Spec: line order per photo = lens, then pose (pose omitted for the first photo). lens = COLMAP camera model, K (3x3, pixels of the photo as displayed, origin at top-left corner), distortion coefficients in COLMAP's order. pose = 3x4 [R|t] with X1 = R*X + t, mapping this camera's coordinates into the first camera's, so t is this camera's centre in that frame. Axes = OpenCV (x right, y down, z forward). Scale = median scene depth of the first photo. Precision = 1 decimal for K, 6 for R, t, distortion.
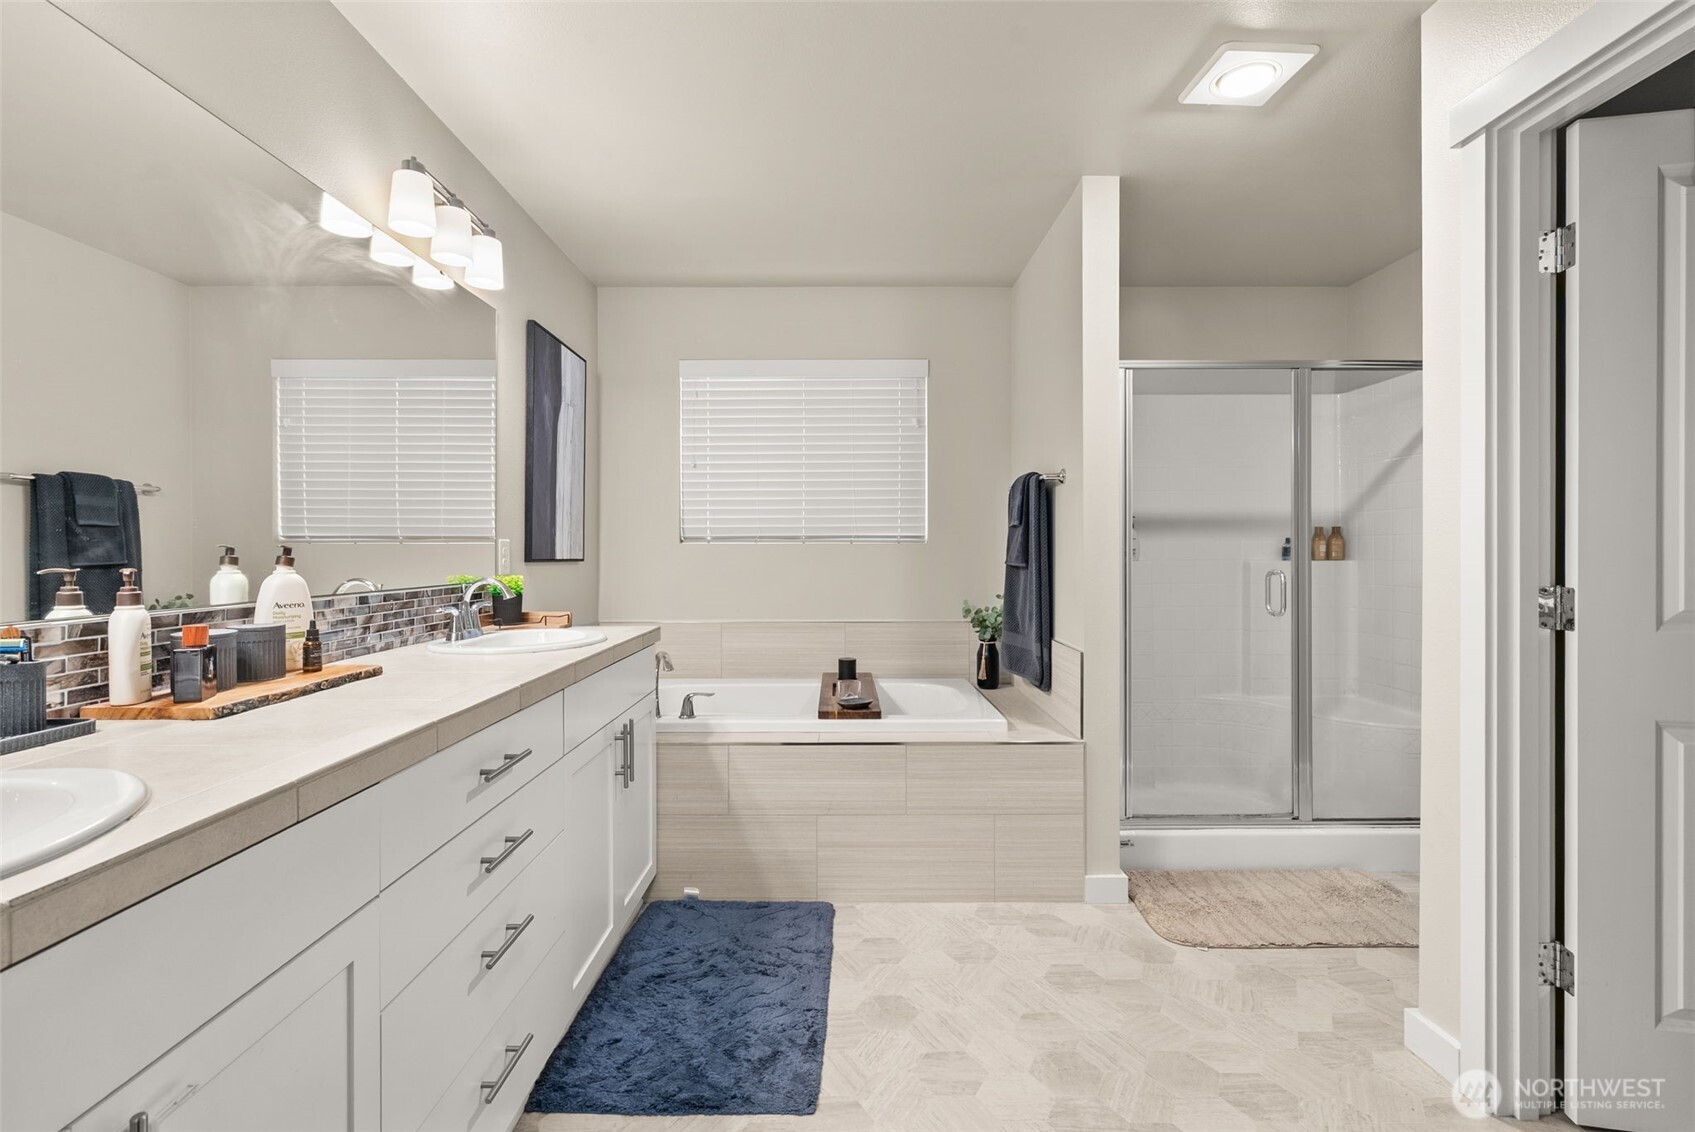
lens RADIAL K [[773.9, 0, 844.9], [0, 773.9, 560.2], [0, 0, 1]] dist [-0.003054, -0.000653]
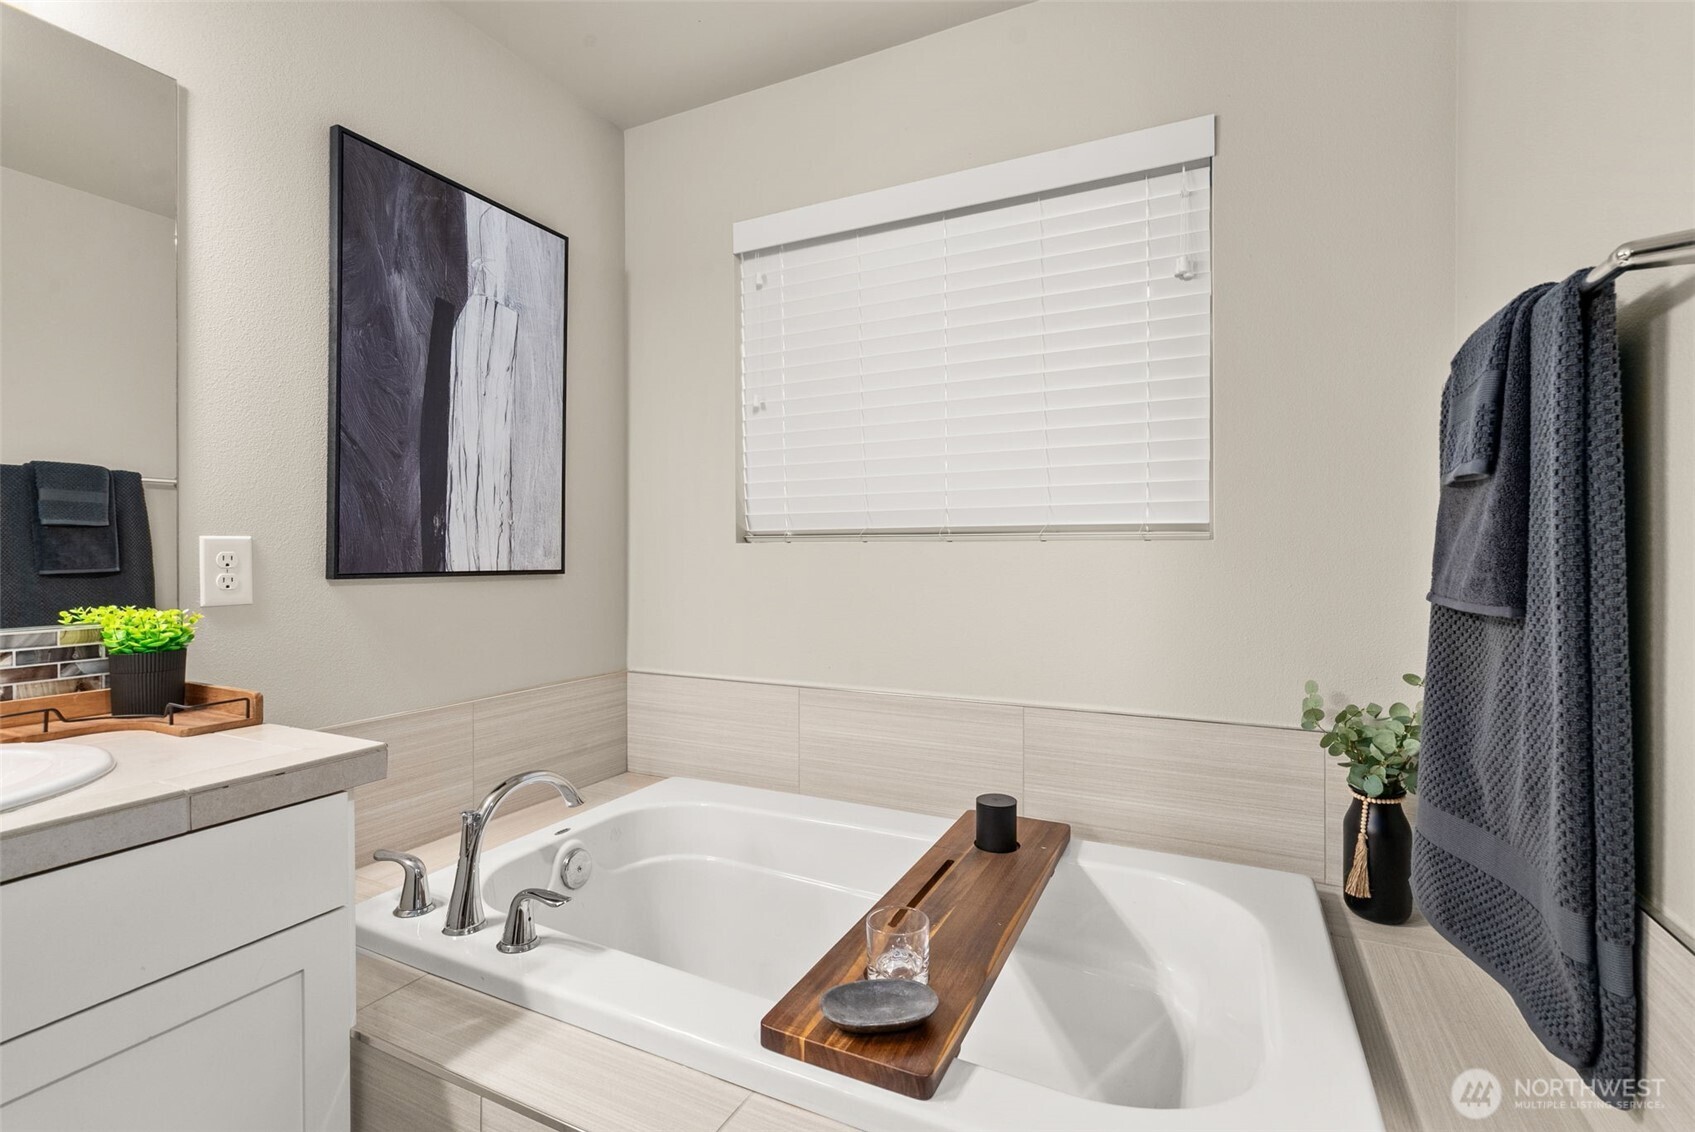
lens RADIAL K [[773.9, 0, 850.5], [0, 773.9, 554.9], [0, 0, 1]] dist [-0.003054, -0.000653]
pose [[0.900116, 0.001159, -0.435649, 0.126681], [-0.003869, 0.999978, -0.005334, -0.011778], [0.435633, 0.006486, 0.900101, 0.586544]]
